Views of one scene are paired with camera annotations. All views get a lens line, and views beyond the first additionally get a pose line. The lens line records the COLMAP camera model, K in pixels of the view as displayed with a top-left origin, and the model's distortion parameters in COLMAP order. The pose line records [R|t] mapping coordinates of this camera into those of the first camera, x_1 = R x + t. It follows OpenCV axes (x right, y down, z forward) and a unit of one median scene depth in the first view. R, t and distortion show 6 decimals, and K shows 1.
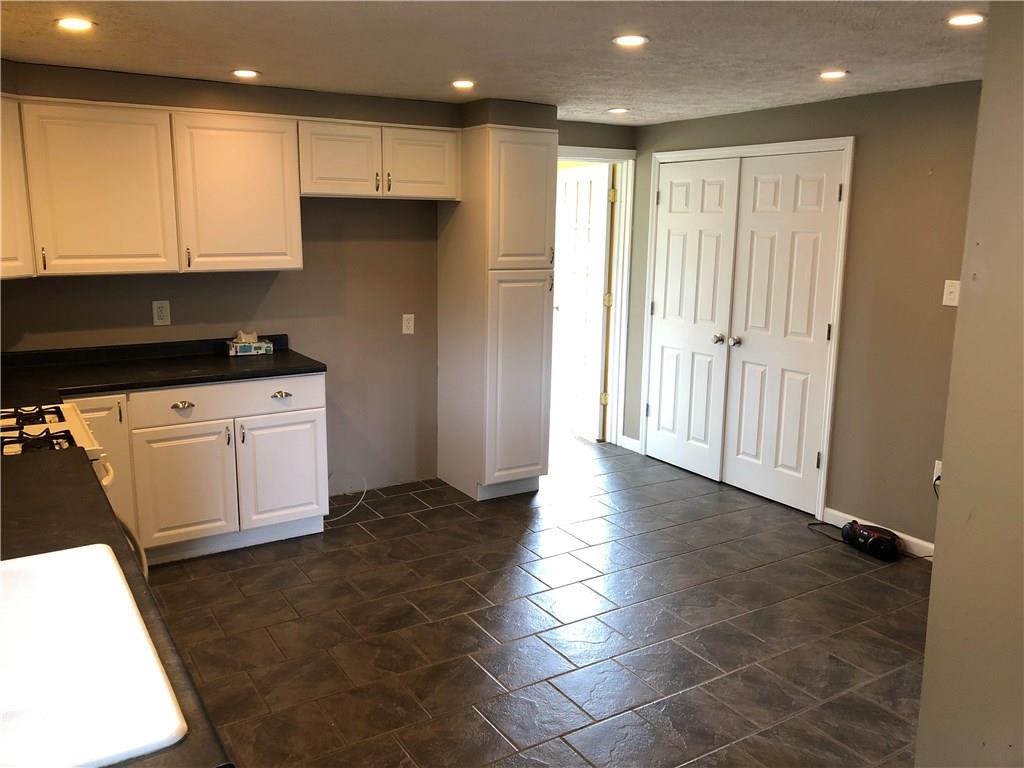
lens RADIAL K [[825.3, 0, 512.0], [0, 825.3, 384.0], [0, 0, 1]] dist [0.000643, -0.005608]
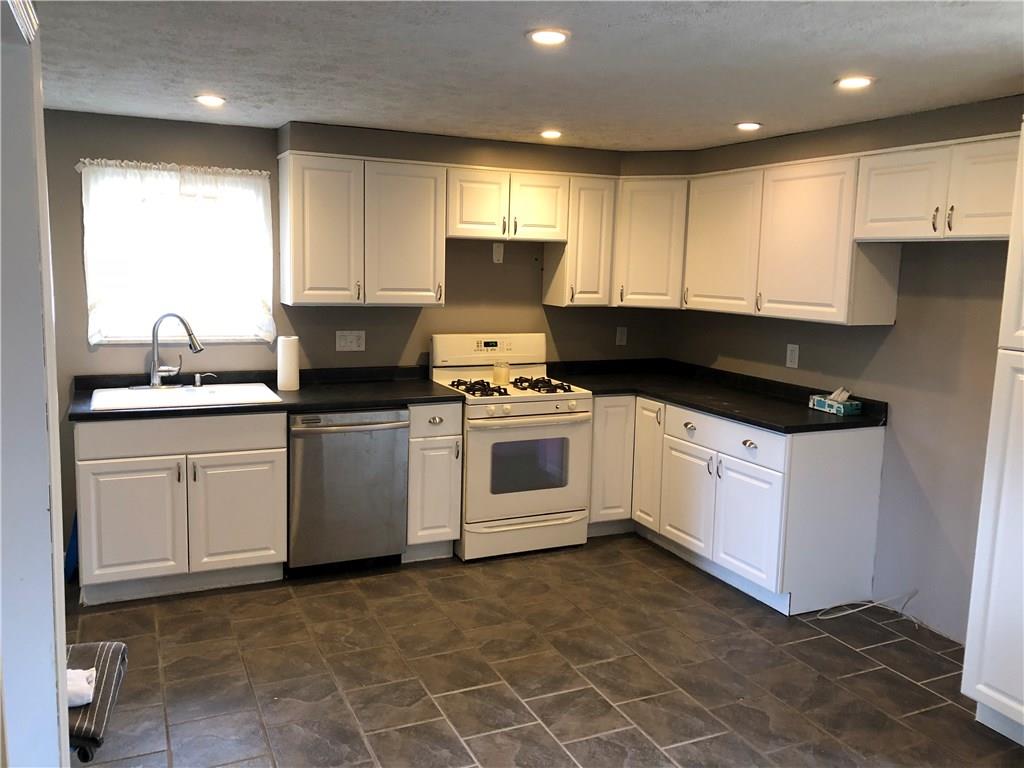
lens RADIAL K [[843.0, 0, 512.1], [0, 843.0, 371.1], [0, 0, 1]] dist [0.053792, -0.001956]
pose [[-0.132997, 0.114709, -0.984456, 0.770773], [-0.218999, 0.965327, 0.142066, -0.158514], [0.966618, 0.234490, -0.103264, 0.851428]]
